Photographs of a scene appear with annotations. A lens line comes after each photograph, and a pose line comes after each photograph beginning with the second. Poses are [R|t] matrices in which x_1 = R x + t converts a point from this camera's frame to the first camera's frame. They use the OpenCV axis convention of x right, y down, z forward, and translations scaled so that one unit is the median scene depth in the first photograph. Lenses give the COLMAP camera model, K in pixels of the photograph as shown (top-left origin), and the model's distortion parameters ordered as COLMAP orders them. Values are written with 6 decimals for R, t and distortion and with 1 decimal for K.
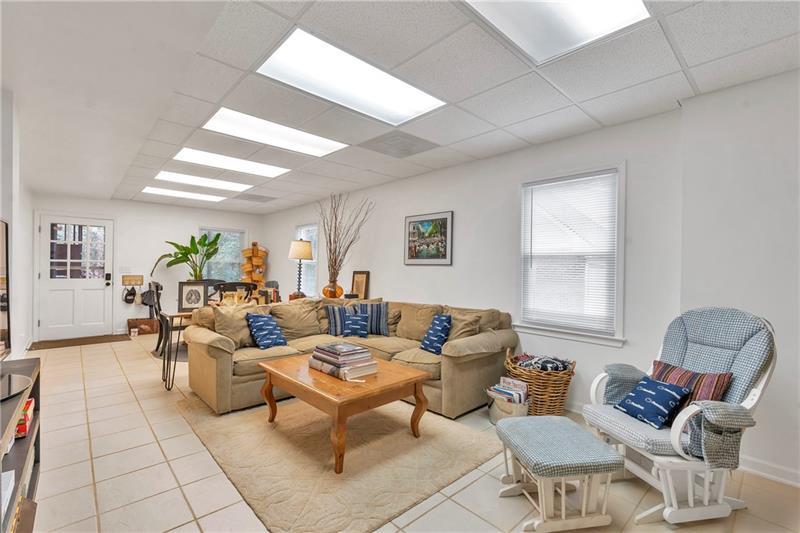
lens RADIAL K [[361.2, 0, 397.9], [0, 361.2, 269.2], [0, 0, 1]] dist [0.003253, 0.000075]
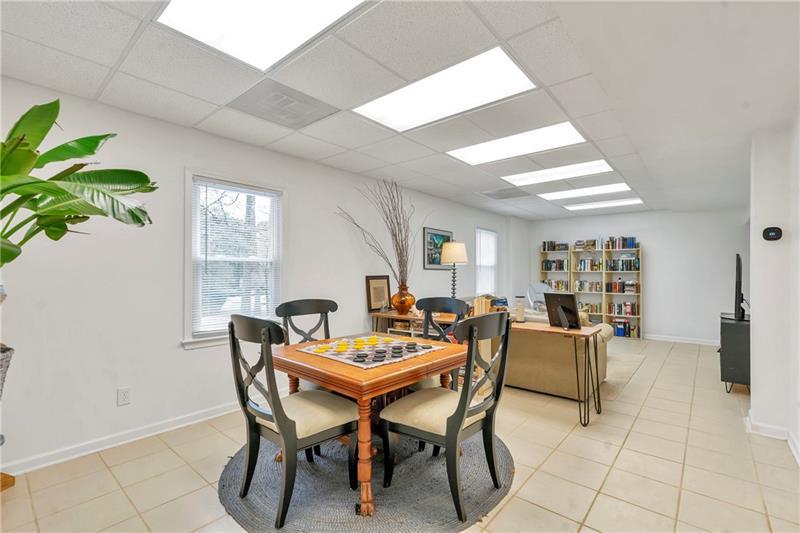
lens RADIAL K [[361.2, 0, 397.3], [0, 361.2, 266.0], [0, 0, 1]] dist [0.003253, 0.000075]
pose [[0.107368, -0.026114, -0.993876, 0.555813], [-0.009739, 0.999579, -0.027316, 0.001835], [0.994172, 0.012613, 0.107068, 0.486379]]
